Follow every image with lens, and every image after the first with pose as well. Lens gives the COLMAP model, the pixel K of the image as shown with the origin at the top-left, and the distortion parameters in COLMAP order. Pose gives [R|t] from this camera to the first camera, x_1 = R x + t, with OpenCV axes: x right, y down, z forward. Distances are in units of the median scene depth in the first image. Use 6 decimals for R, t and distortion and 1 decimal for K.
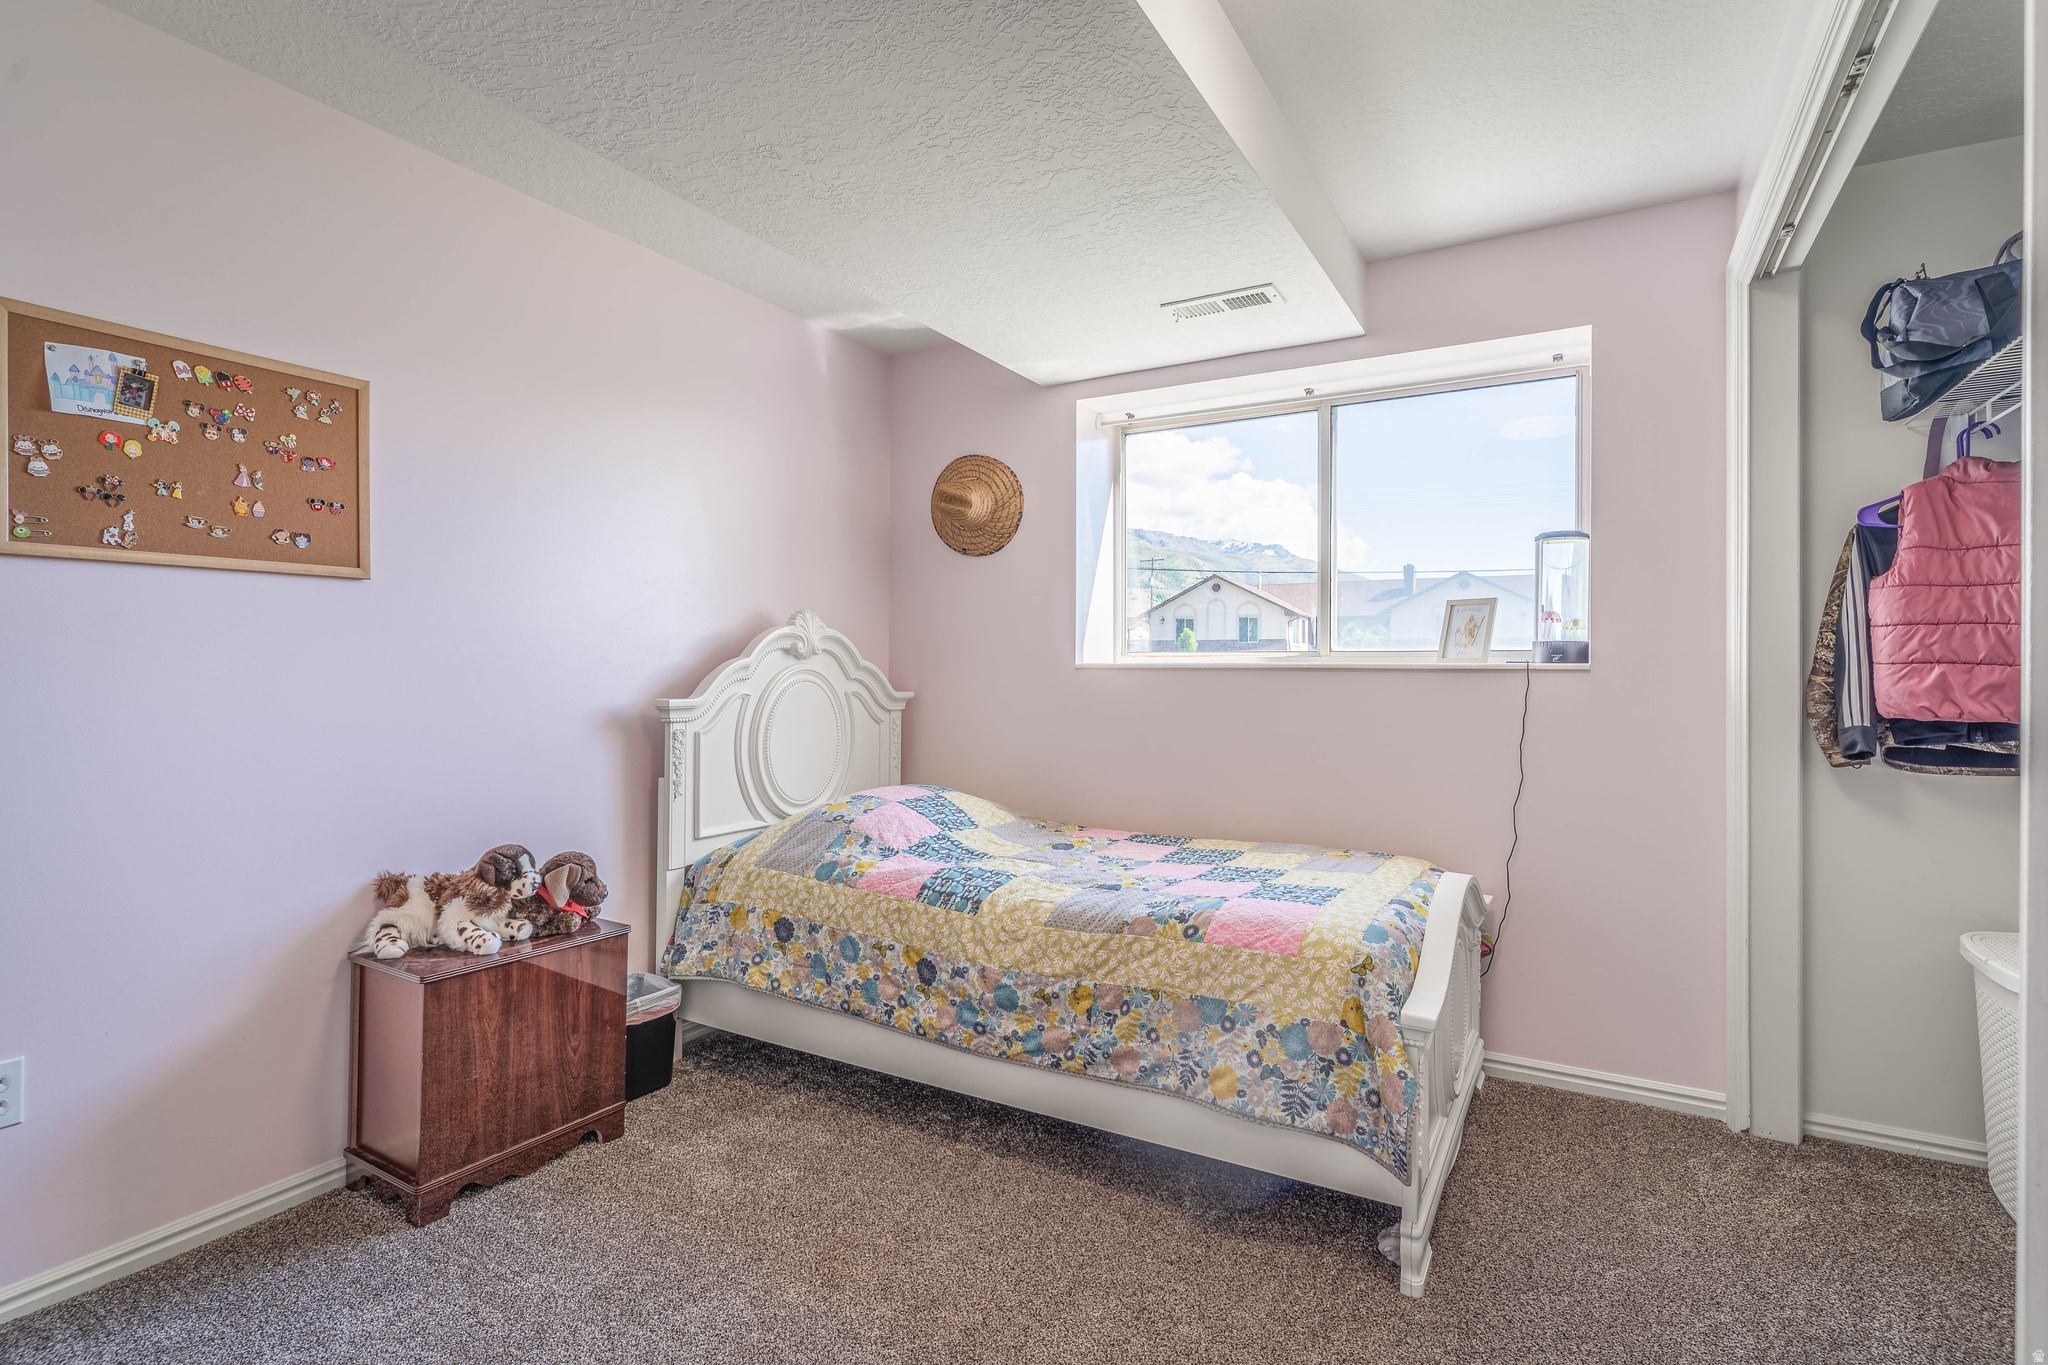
lens RADIAL K [[981.3, 0, 1026.3], [0, 981.3, 679.3], [0, 0, 1]] dist [0.001092, -0.001064]
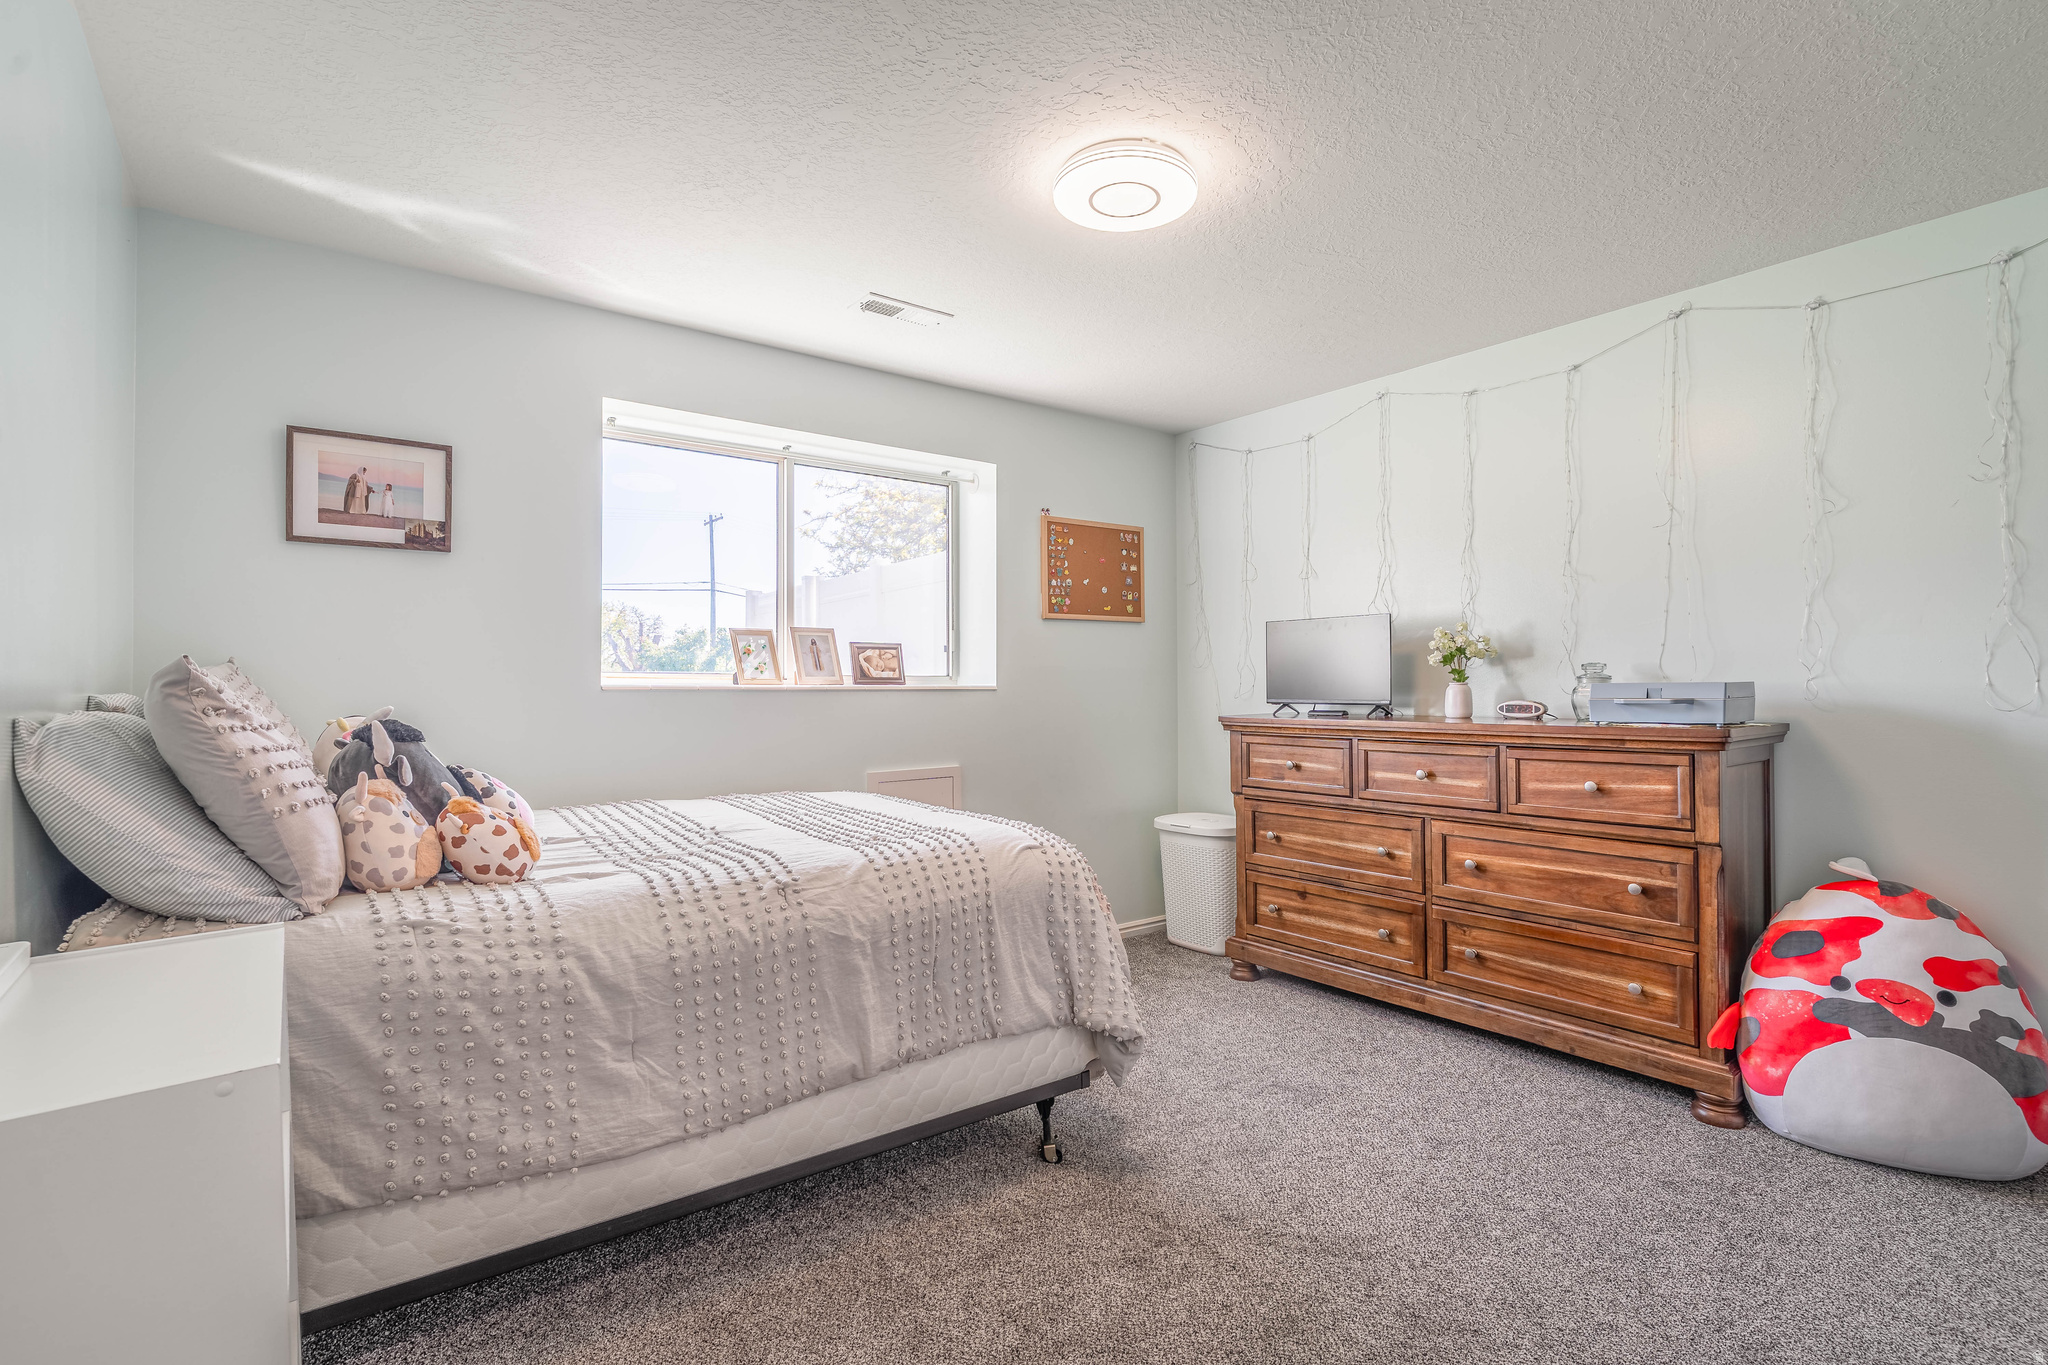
lens RADIAL K [[981.3, 0, 1026.3], [0, 981.3, 679.3], [0, 0, 1]] dist [0.001092, -0.001064]
pose [[0.385243, 0.000364, 0.922815, -0.676433], [0.008377, 0.999957, -0.003891, -0.013523], [-0.922777, 0.009229, 0.385223, 0.295818]]
